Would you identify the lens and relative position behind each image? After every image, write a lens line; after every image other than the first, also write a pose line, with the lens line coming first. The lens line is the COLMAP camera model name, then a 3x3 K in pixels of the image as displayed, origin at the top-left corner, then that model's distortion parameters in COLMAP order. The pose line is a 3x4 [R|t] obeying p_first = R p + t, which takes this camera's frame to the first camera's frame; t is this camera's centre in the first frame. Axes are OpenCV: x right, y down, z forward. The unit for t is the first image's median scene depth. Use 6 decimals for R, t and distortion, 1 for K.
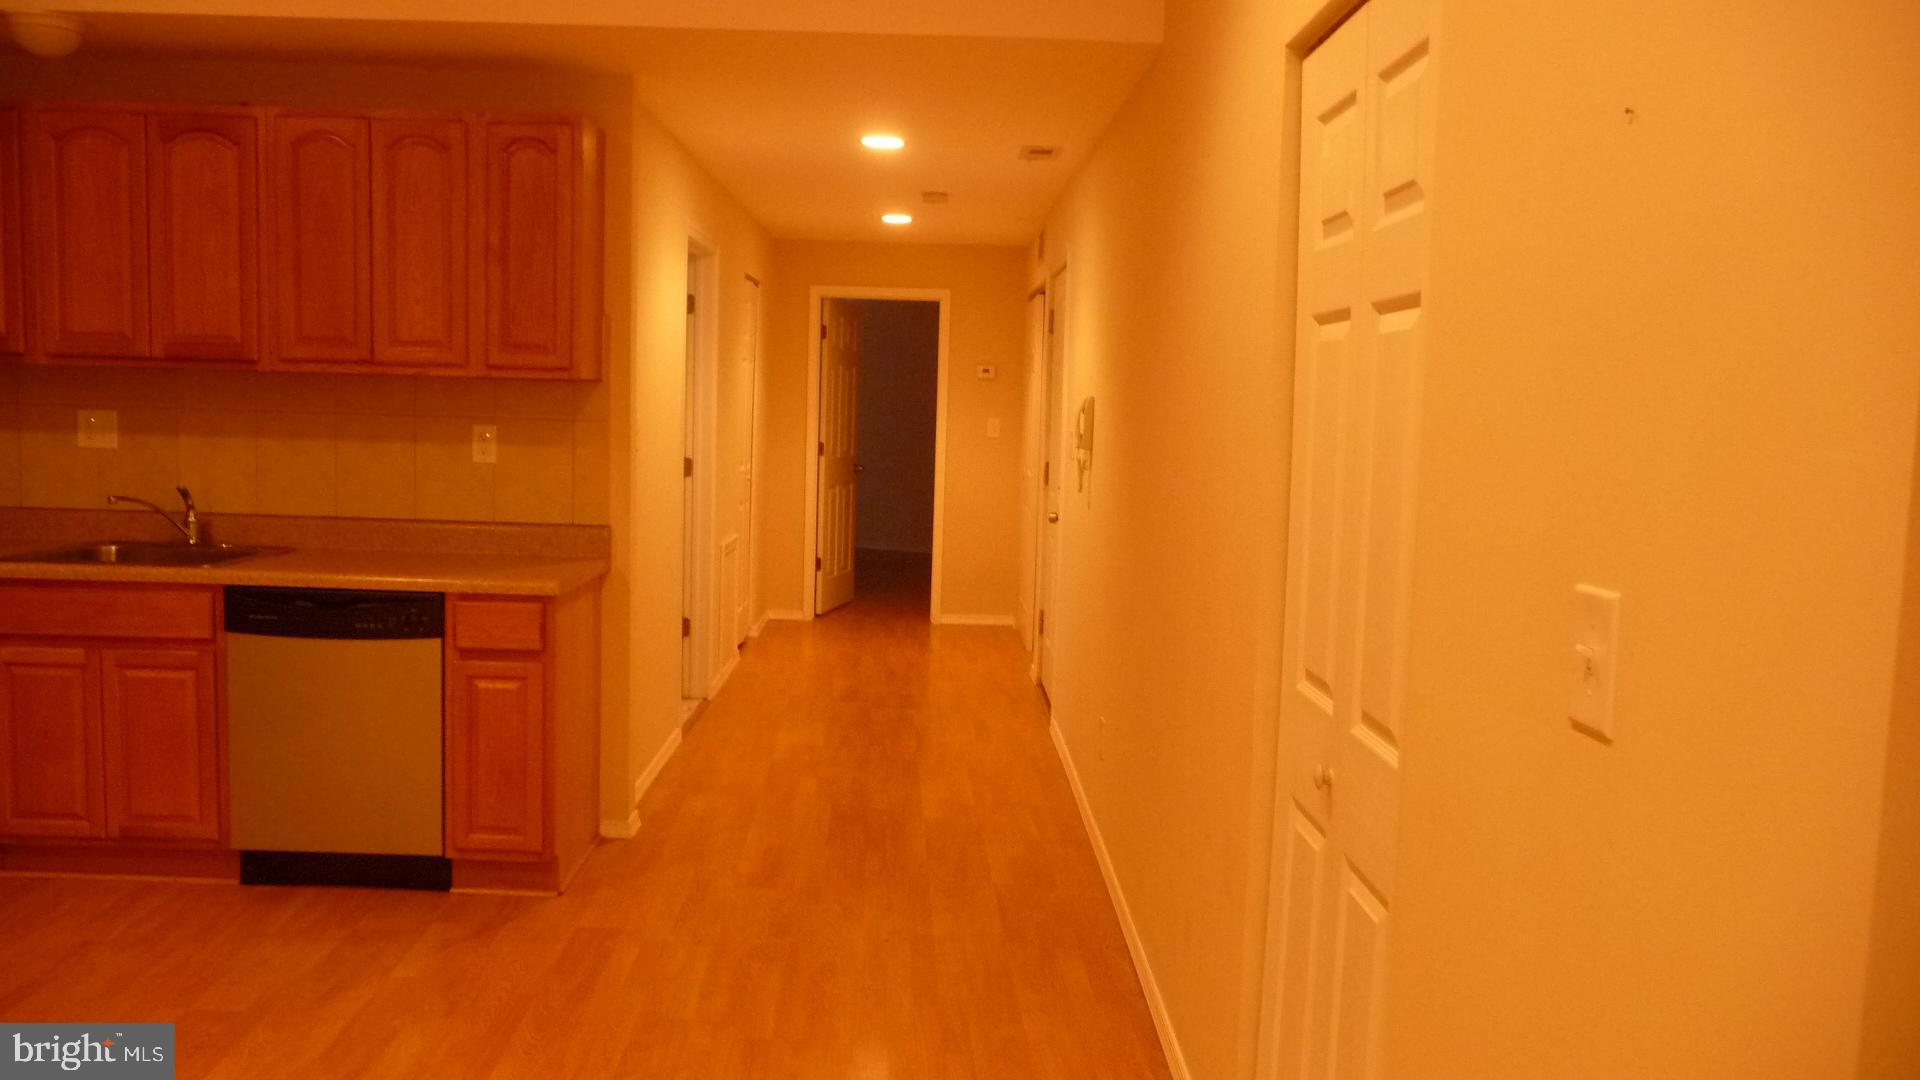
lens RADIAL K [[1471.4, 0, 954.5], [0, 1471.4, 538.1], [0, 0, 1]] dist [-0.032786, 0.013945]
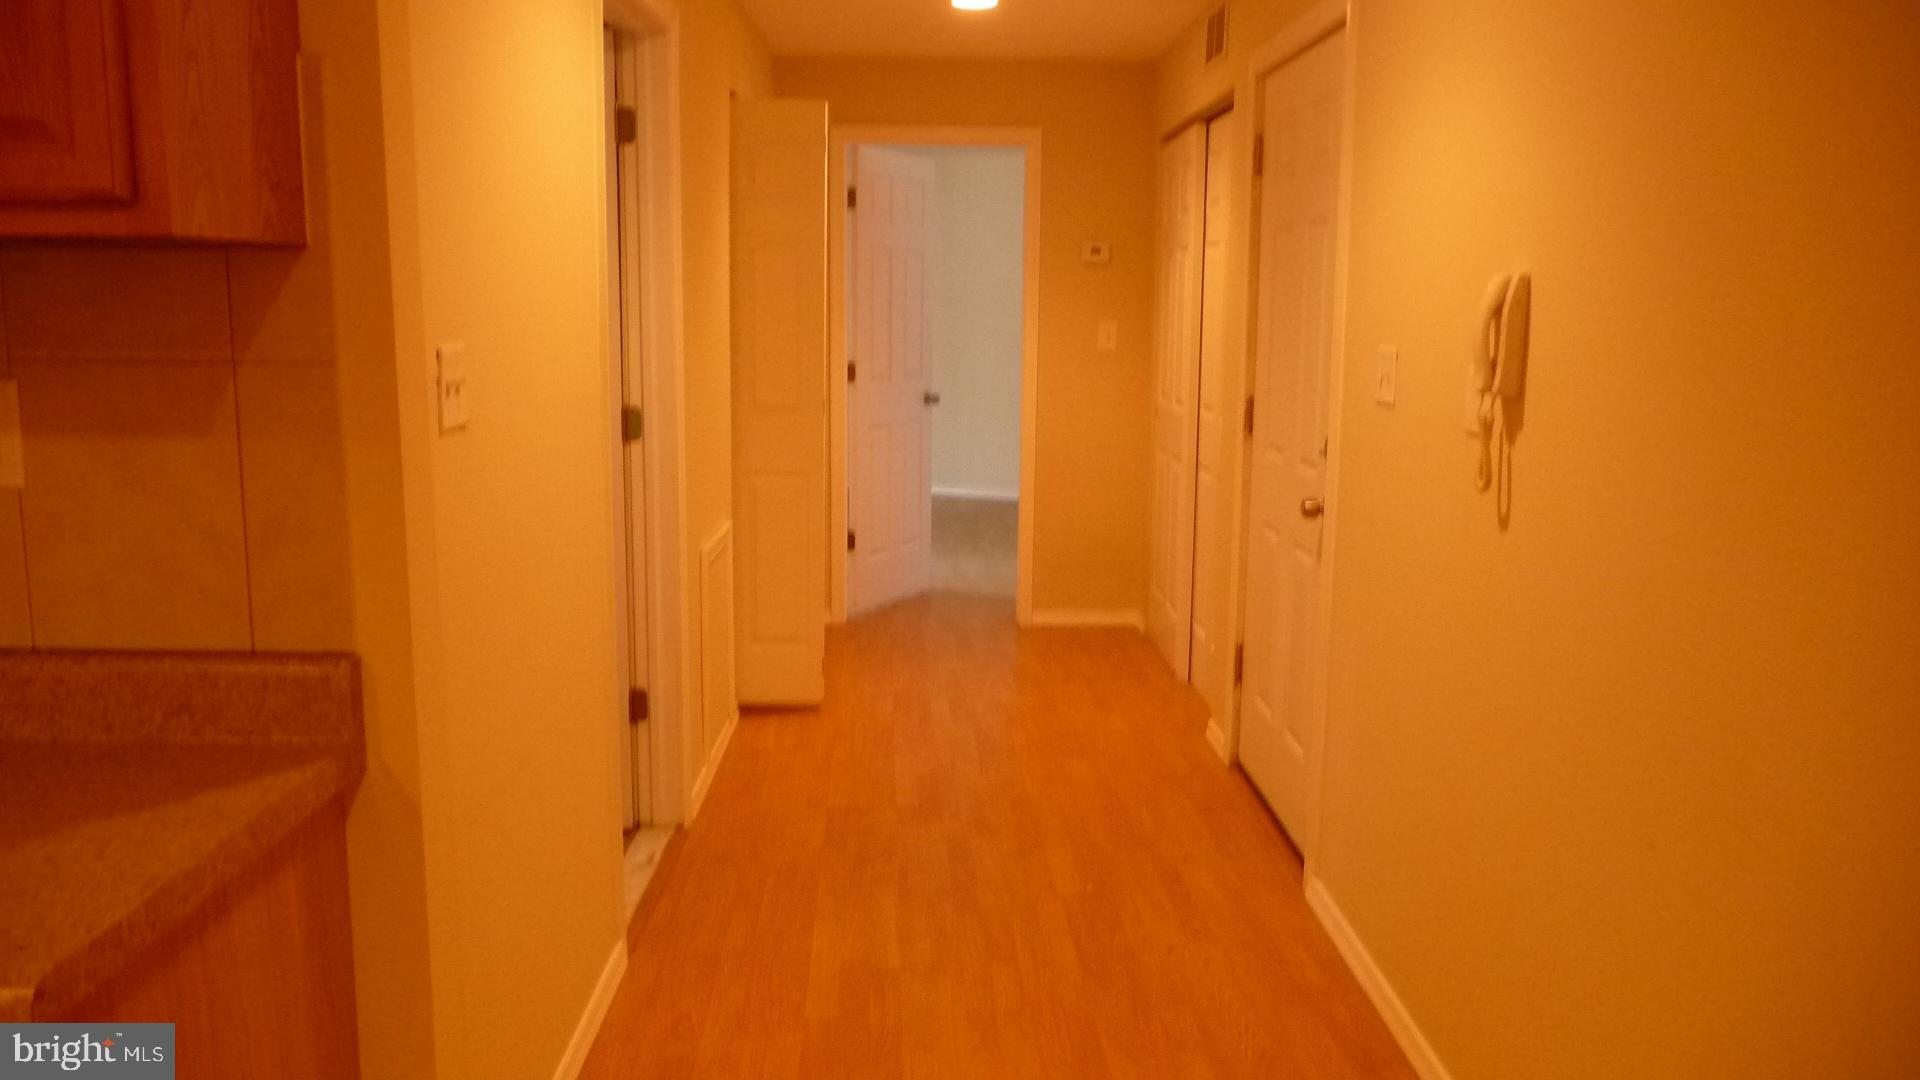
lens RADIAL K [[1471.4, 0, 962.7], [0, 1471.4, 537.6], [0, 0, 1]] dist [-0.032786, 0.013945]
pose [[0.999811, -0.019280, 0.002603, -0.092128], [0.019063, 0.997569, 0.067028, -0.062289], [-0.003888, -0.066965, 0.997748, 0.690229]]
